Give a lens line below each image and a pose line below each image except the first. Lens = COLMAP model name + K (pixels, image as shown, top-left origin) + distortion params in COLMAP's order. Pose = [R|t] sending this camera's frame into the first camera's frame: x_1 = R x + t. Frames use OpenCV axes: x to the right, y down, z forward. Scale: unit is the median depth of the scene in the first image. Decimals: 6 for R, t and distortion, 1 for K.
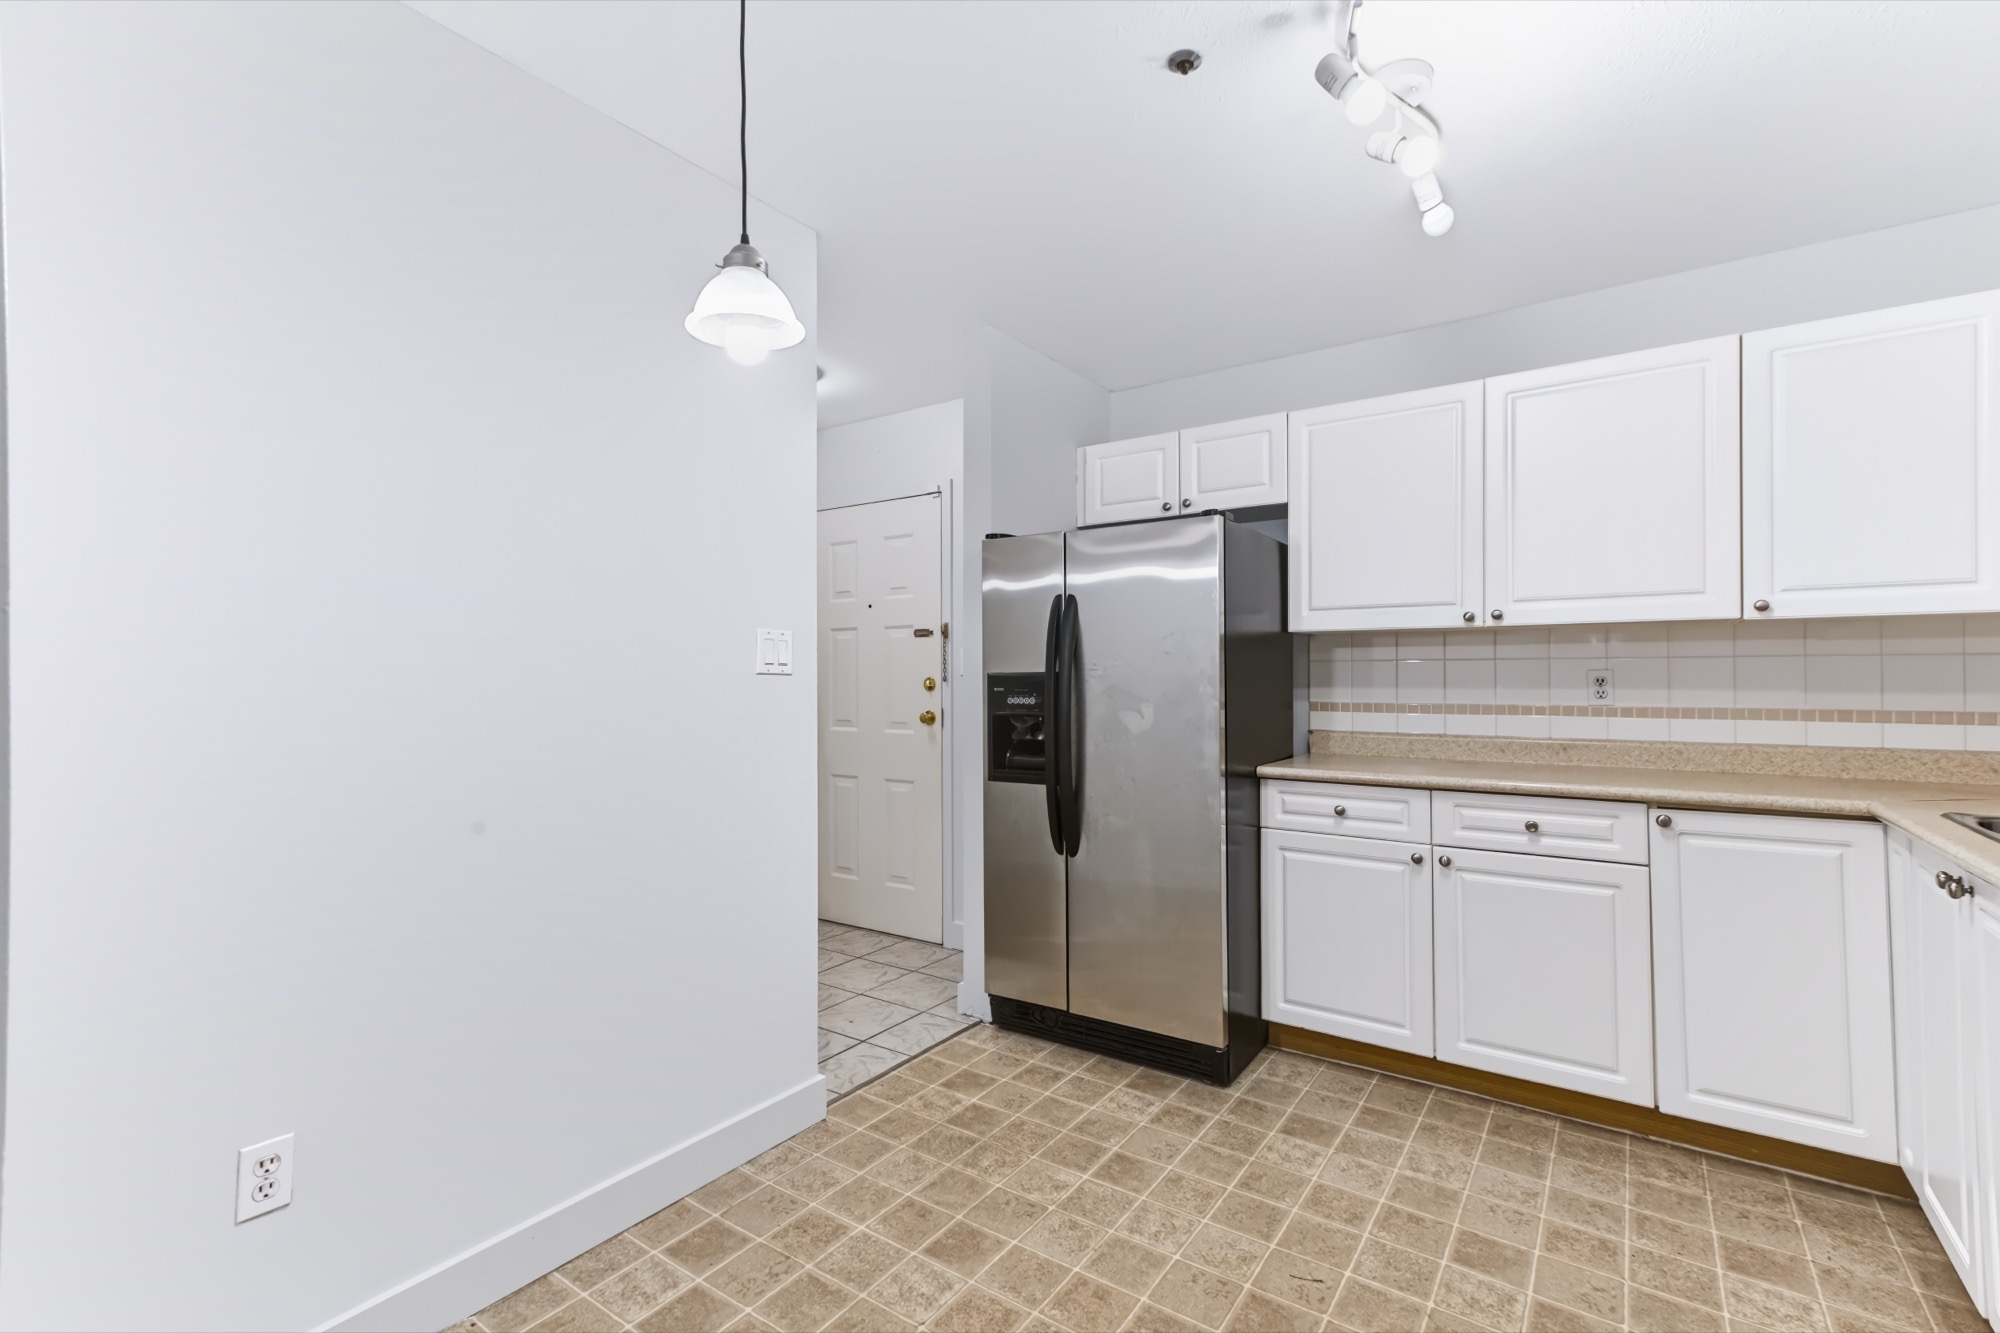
lens RADIAL K [[910.2, 0, 998.6], [0, 910.2, 670.6], [0, 0, 1]] dist [0.022091, 0.000202]
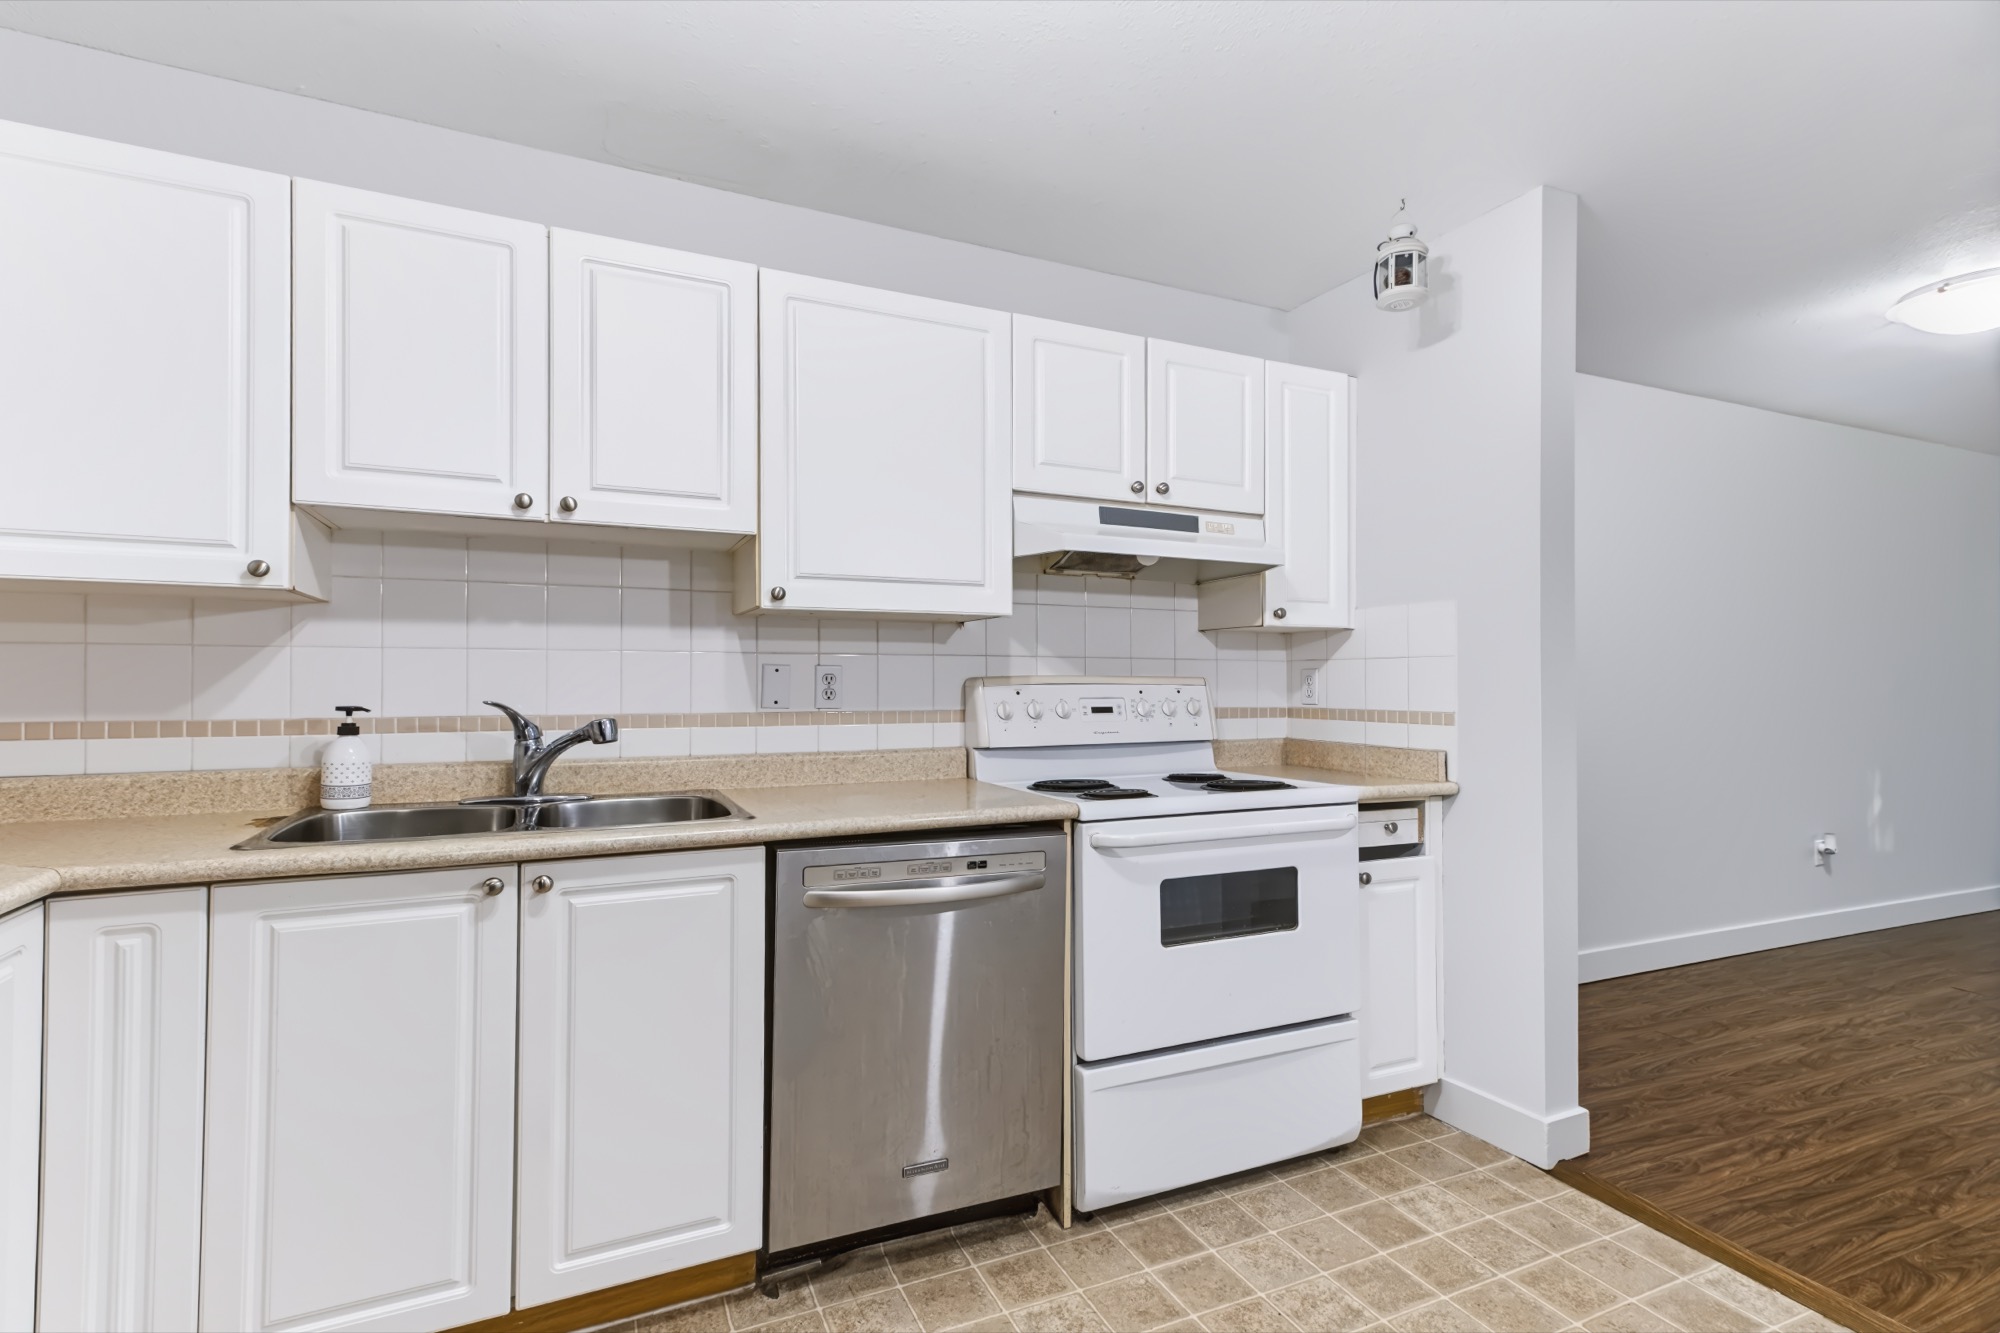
lens RADIAL K [[964.4, 0, 1016.4], [0, 964.4, 670.5], [0, 0, 1]] dist [0.021567, 0.003305]
pose [[-0.869642, 0.006459, 0.493640, 0.037044], [-0.002193, 0.999854, -0.016947, 0.011612], [-0.493677, -0.015820, -0.869501, 1.023479]]
